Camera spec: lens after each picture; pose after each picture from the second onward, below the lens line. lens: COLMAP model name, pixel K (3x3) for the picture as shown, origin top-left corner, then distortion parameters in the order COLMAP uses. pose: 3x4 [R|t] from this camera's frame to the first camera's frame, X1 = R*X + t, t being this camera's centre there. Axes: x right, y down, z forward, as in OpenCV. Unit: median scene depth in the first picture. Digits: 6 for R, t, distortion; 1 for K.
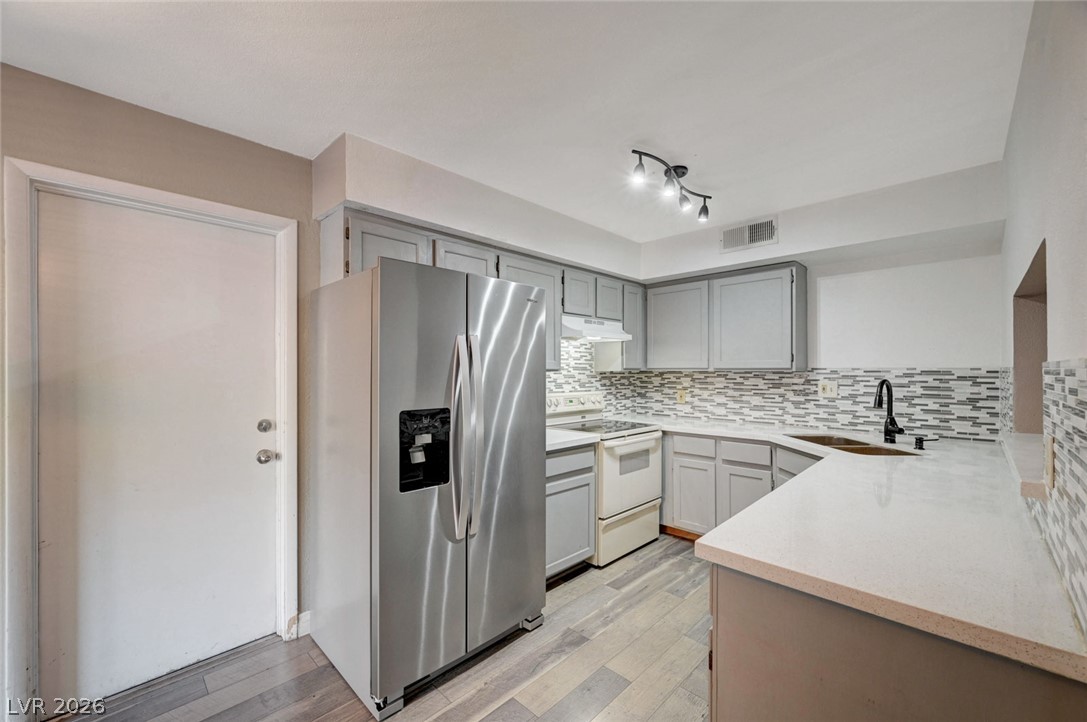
lens RADIAL K [[432.4, 0, 543.7], [0, 432.4, 366.5], [0, 0, 1]] dist [-0.006311, -0.000075]
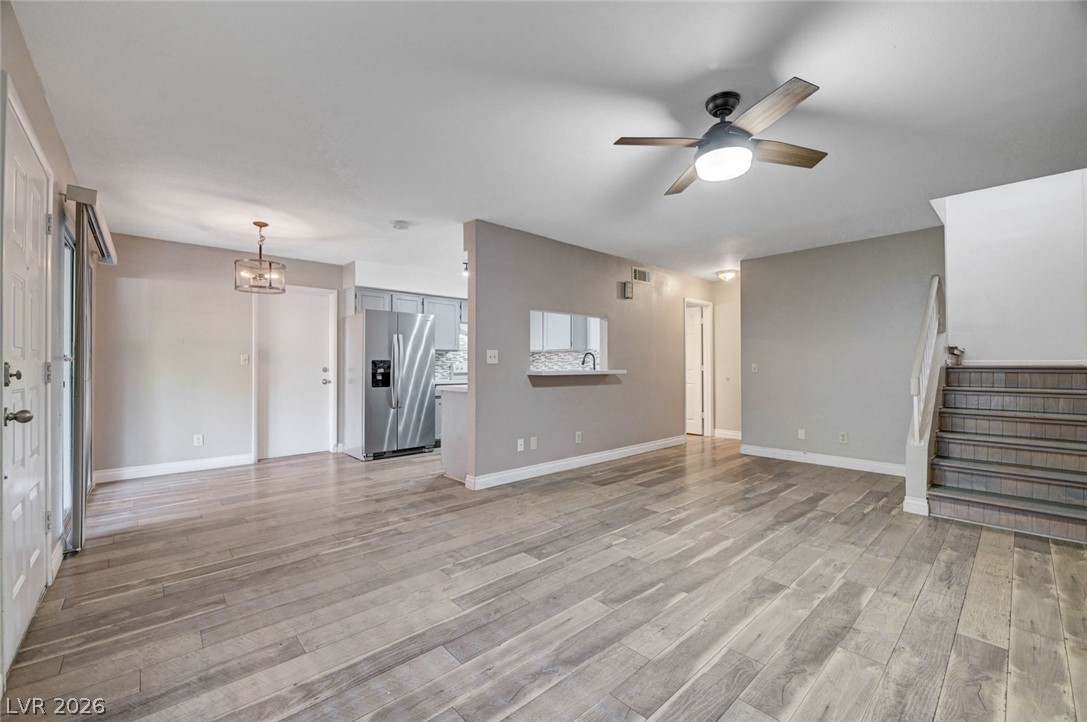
lens RADIAL K [[442.8, 0, 543.3], [0, 442.8, 362.3], [0, 0, 1]] dist [-0.011189, 0.000313]
pose [[0.998508, -0.002362, -0.054561, 0.595189], [0.002289, 0.999996, -0.001392, 0.073117], [0.054564, 0.001265, 0.998509, -1.162494]]
